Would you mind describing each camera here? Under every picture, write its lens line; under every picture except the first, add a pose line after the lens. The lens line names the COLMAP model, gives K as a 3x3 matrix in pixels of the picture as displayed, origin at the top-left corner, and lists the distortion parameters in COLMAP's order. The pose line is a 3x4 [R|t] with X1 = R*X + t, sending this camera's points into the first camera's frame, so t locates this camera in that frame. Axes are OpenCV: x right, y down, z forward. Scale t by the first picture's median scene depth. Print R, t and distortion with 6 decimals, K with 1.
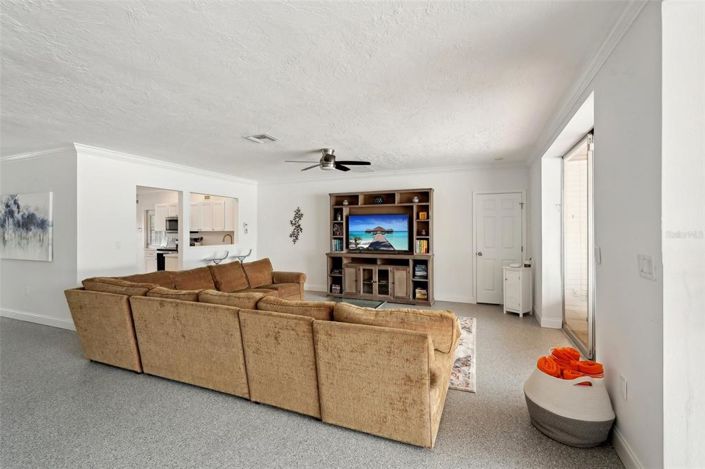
lens RADIAL K [[322.1, 0, 352.2], [0, 322.1, 231.1], [0, 0, 1]] dist [-0.011487, 0.007382]
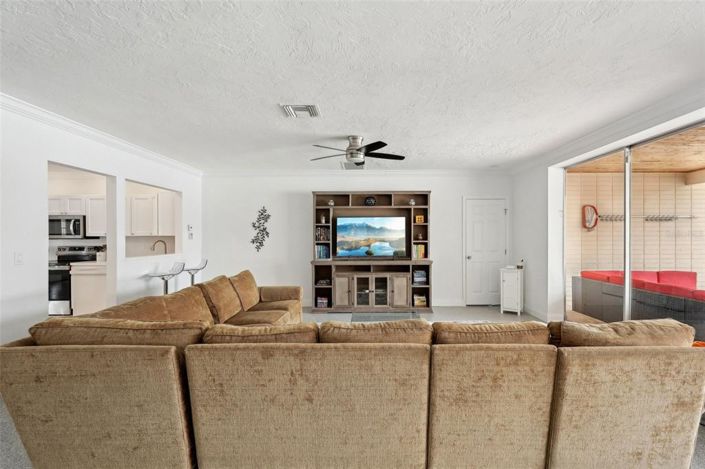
lens RADIAL K [[322.1, 0, 362.8], [0, 322.1, 239.8], [0, 0, 1]] dist [-0.011487, 0.007382]
pose [[0.923723, -0.005380, 0.383024, -0.304709], [0.002317, 0.999962, 0.008458, 0.004806], [-0.383055, -0.006926, 0.923700, 0.175112]]
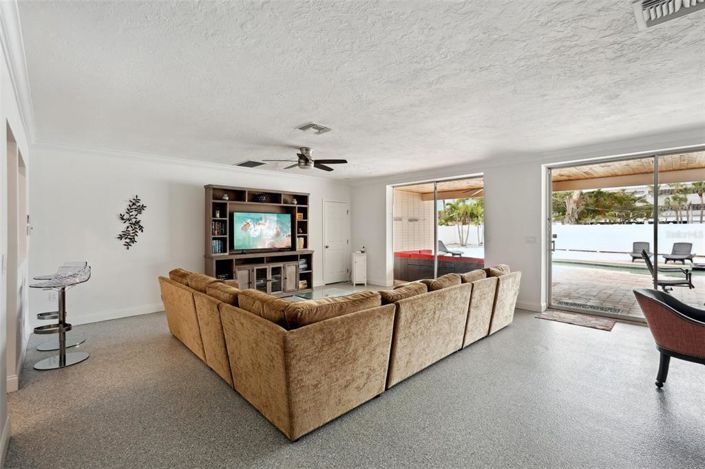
lens RADIAL K [[322.1, 0, 354.5], [0, 322.1, 234.3], [0, 0, 1]] dist [-0.011487, 0.007382]
pose [[0.392831, -0.014428, 0.919497, -0.755860], [0.003344, 0.999893, 0.014261, 0.000601], [-0.919605, -0.002527, 0.392837, 0.368684]]
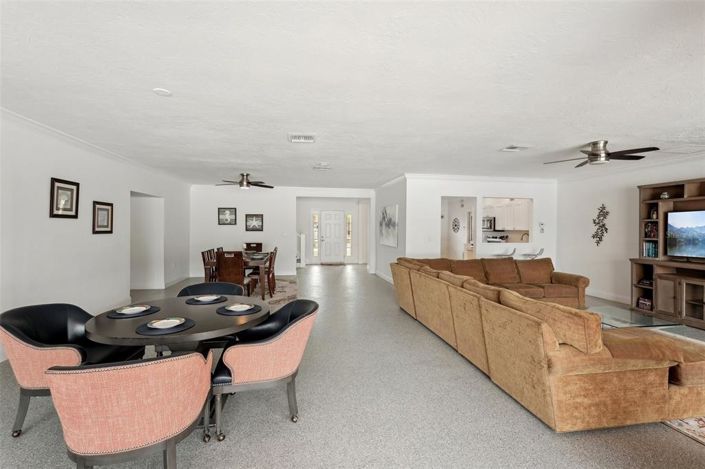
lens RADIAL K [[322.1, 0, 348.0], [0, 322.1, 231.2], [0, 0, 1]] dist [-0.011487, 0.007382]
pose [[0.524278, 0.016923, -0.851379, 0.261730], [-0.012190, 0.999849, 0.012367, -0.003794], [0.851460, 0.003894, 0.524405, -0.060647]]
